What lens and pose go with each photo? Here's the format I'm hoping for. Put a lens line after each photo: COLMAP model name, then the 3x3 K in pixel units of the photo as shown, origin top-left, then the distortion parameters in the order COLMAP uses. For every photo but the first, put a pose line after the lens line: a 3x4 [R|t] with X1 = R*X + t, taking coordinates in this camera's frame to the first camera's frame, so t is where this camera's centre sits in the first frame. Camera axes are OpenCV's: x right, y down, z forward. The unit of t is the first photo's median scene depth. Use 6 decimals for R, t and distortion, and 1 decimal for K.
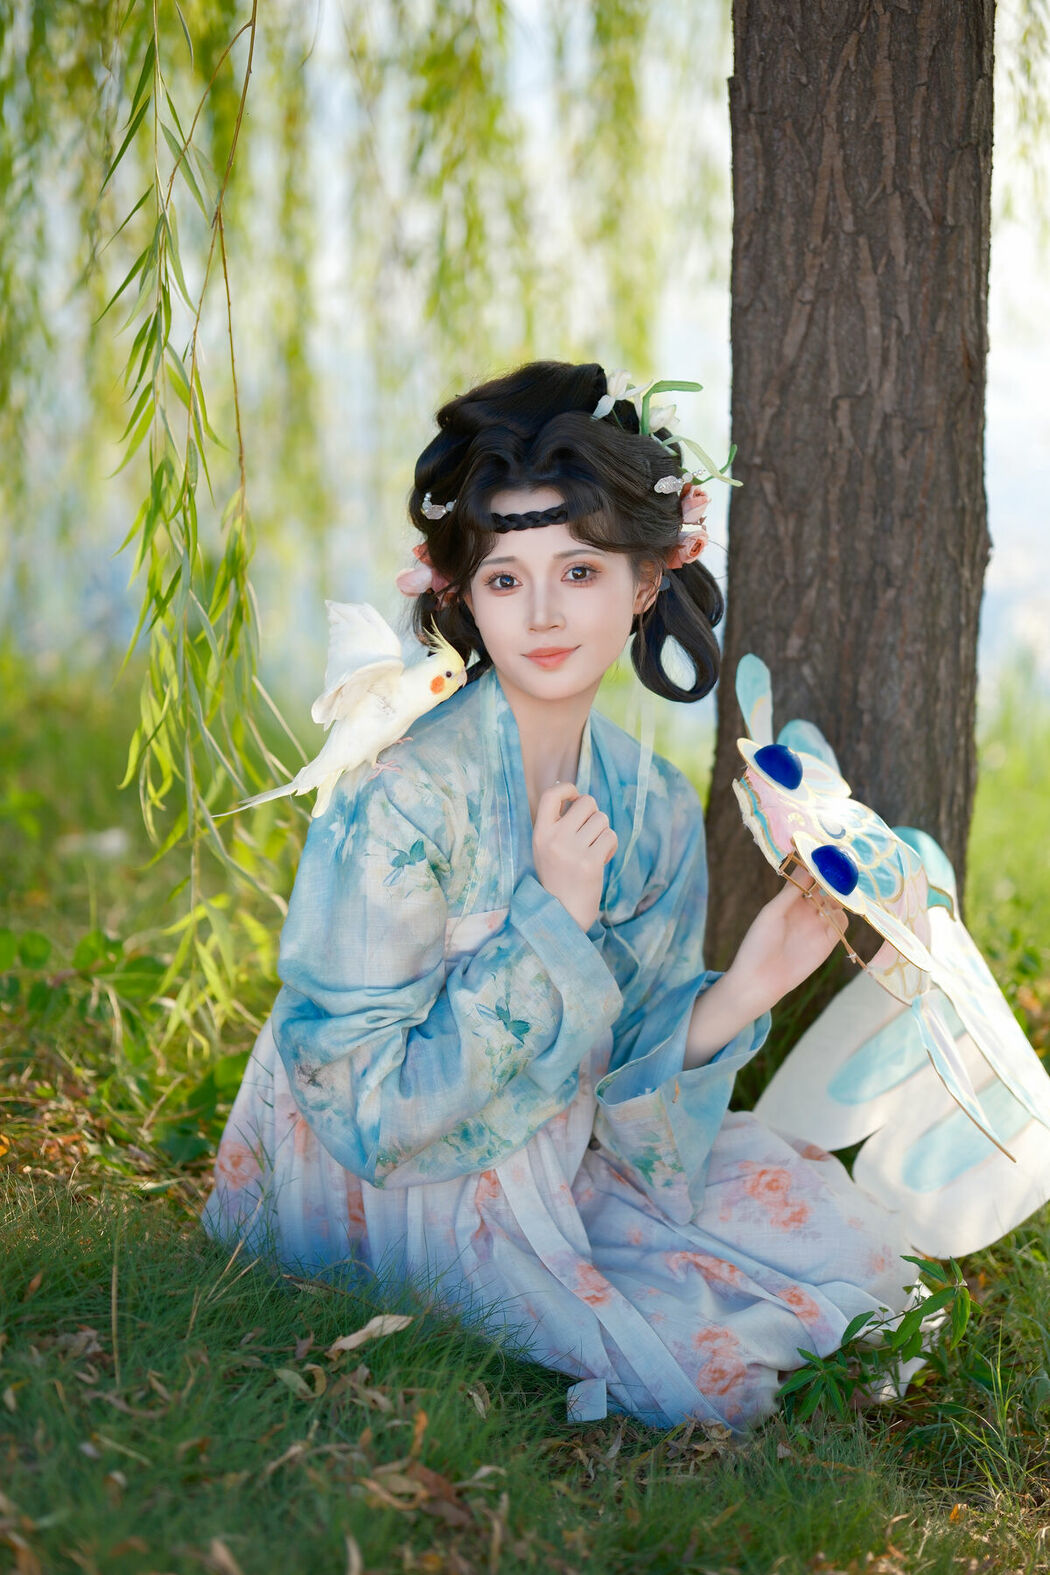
lens RADIAL K [[3590.5, 0, 525.1], [0, 3590.5, 786.9], [0, 0, 1]] dist [-0.005507, 0.000000]
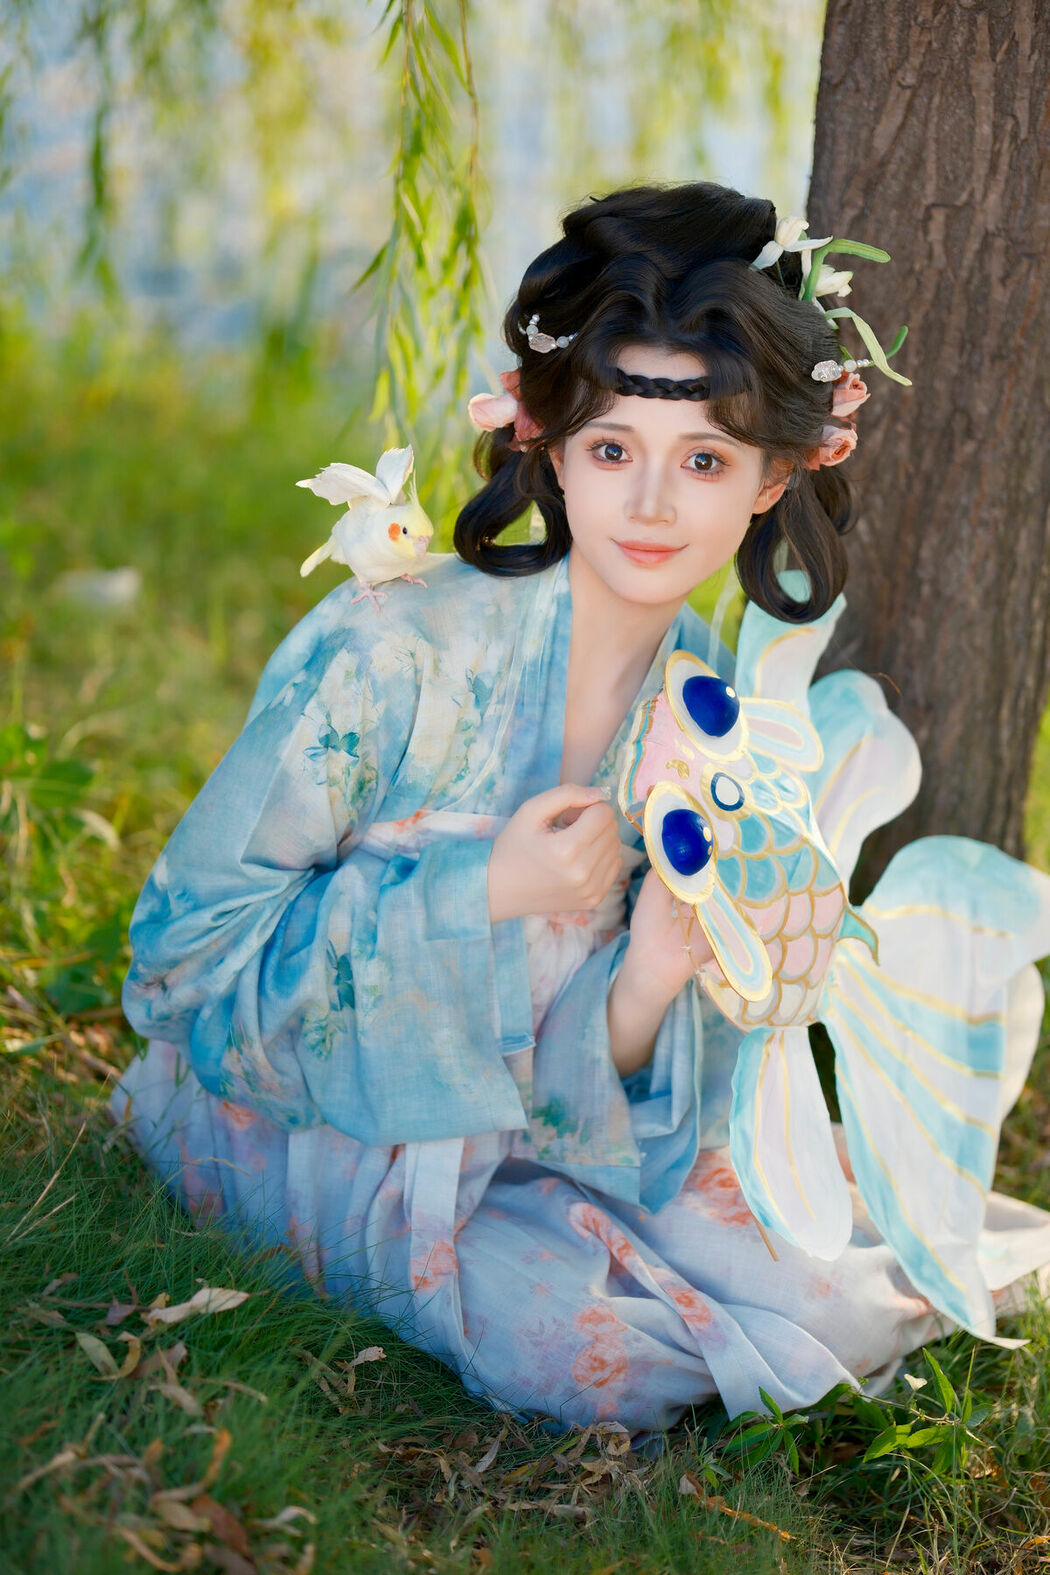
lens RADIAL K [[3590.5, 0, 578.3], [0, 3590.5, 806.3], [0, 0, 1]] dist [-0.005507, 0.000000]
pose [[0.993137, 0.113576, -0.027933, 0.044934], [-0.110584, 0.989599, 0.092004, -0.038539], [0.038091, -0.088283, 0.995367, 0.160116]]
